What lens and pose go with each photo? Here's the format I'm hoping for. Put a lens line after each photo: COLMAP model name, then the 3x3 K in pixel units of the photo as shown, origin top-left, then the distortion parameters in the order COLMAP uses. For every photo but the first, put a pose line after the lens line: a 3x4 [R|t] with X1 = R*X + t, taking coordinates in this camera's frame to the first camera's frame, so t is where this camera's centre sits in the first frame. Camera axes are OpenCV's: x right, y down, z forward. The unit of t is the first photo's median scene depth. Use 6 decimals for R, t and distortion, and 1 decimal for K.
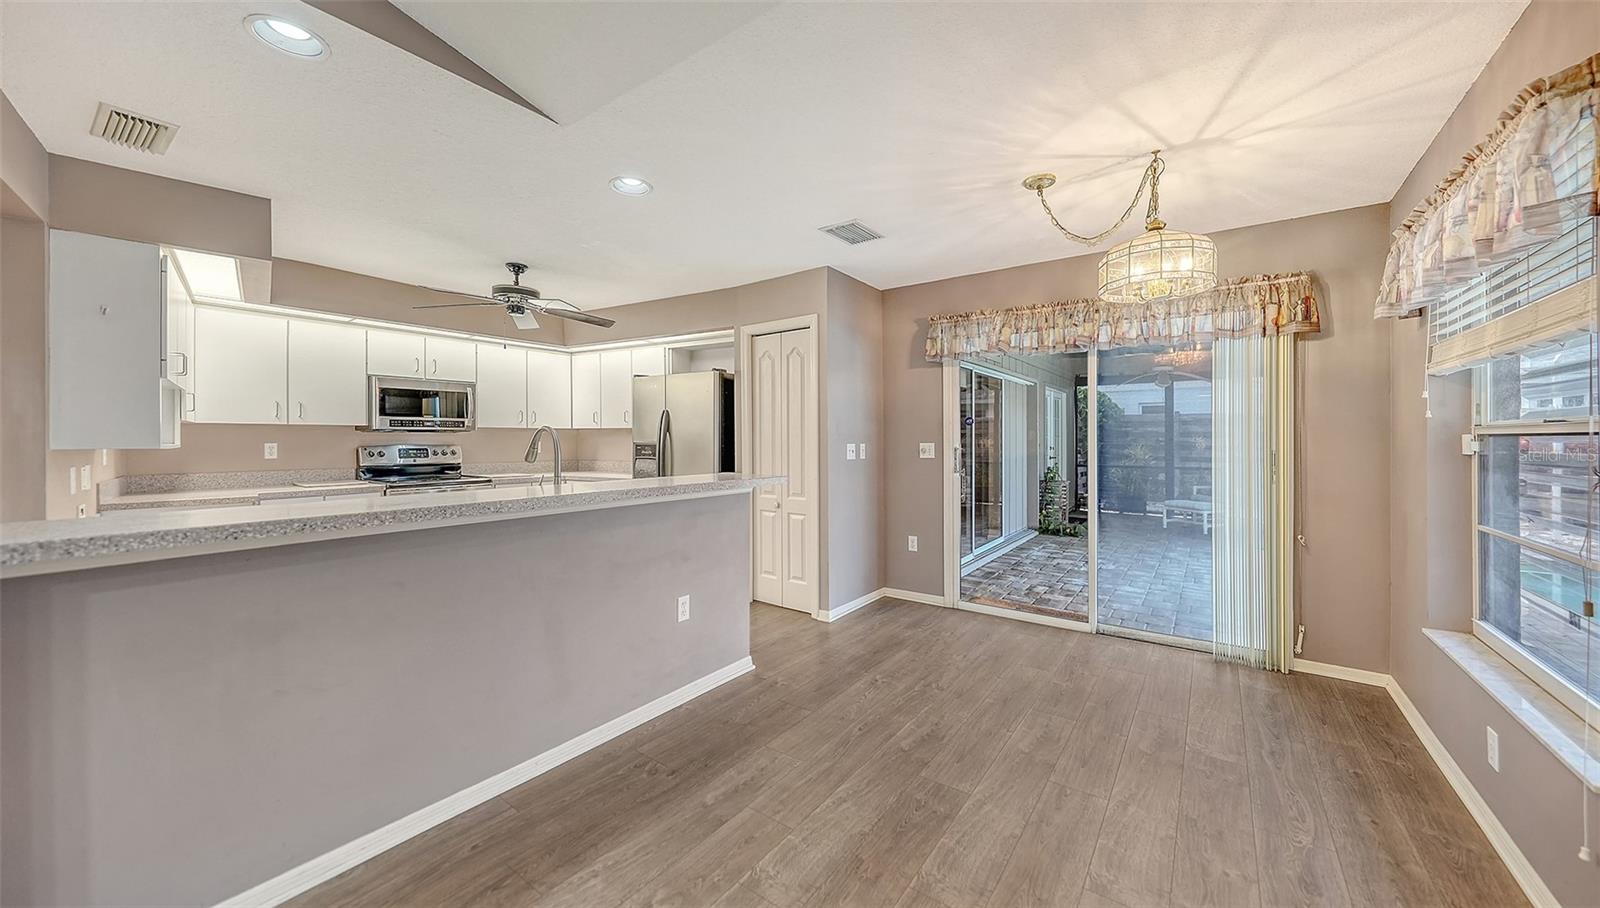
lens RADIAL K [[567.3, 0, 798.8], [0, 567.3, 439.5], [0, 0, 1]] dist [0.000412, 0.000003]
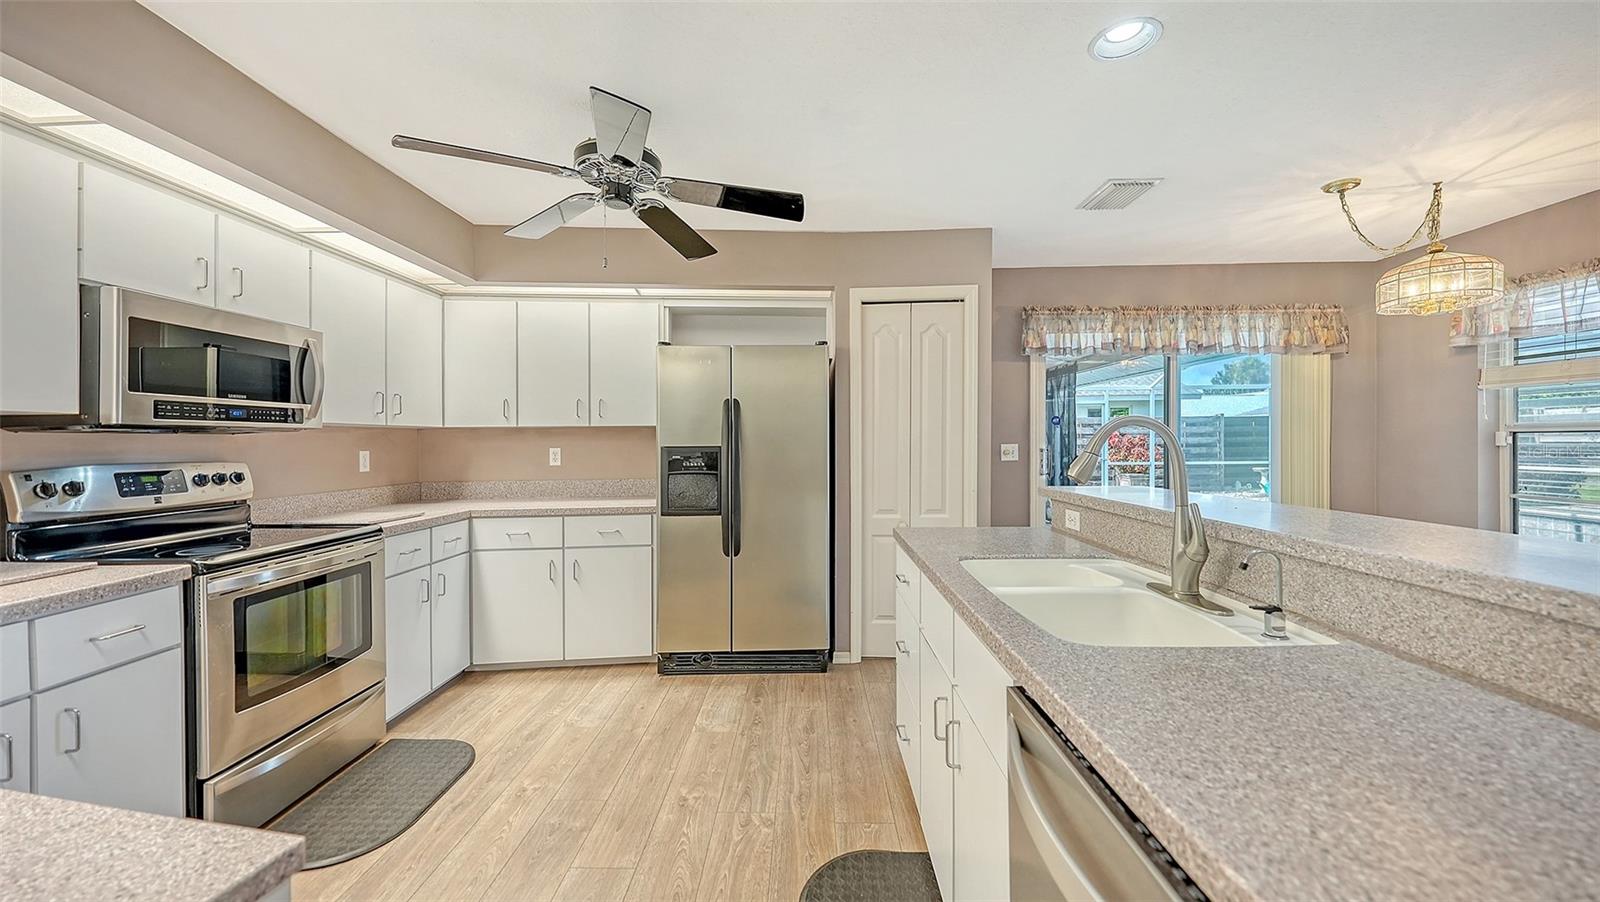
lens RADIAL K [[592.6, 0, 793.0], [0, 592.6, 442.3], [0, 0, 1]] dist [-0.008551, -0.000117]
pose [[0.822584, -0.009150, 0.568569, -0.582345], [0.010314, 0.999946, 0.001171, -0.001314], [-0.568550, 0.004901, 0.822634, 0.405046]]
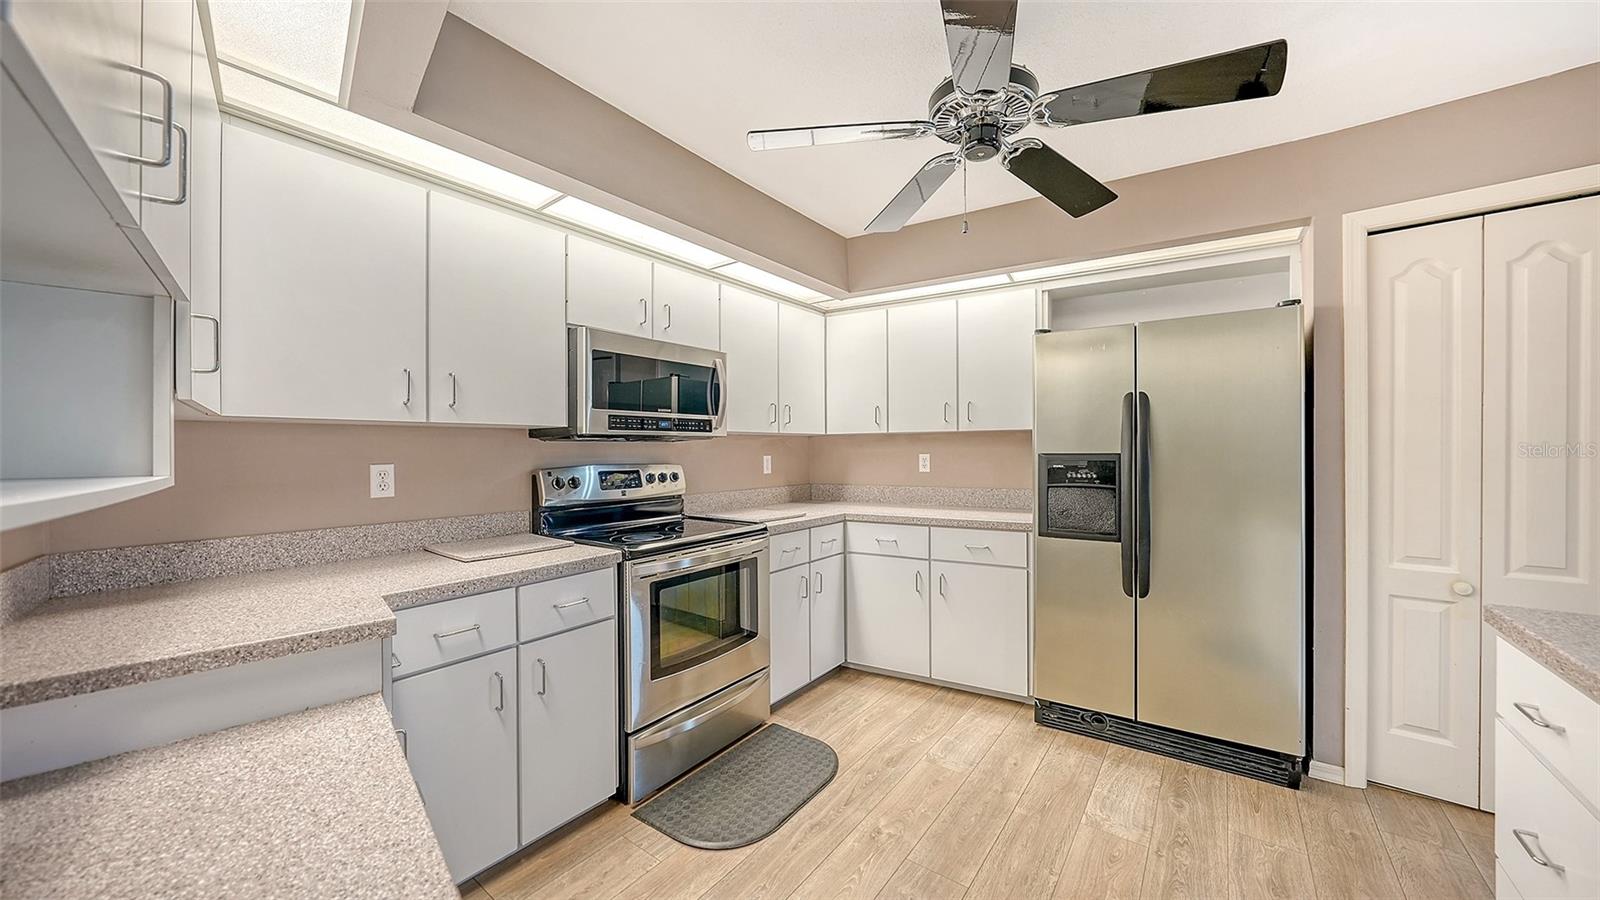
lens RADIAL K [[555.7, 0, 802.9], [0, 555.7, 445.8], [0, 0, 1]] dist [-0.001067, -0.000067]
pose [[0.999846, -0.008648, -0.015262, -0.539559], [0.008511, 0.999923, -0.009027, -0.001916], [0.015339, 0.008896, 0.999843, 0.511574]]
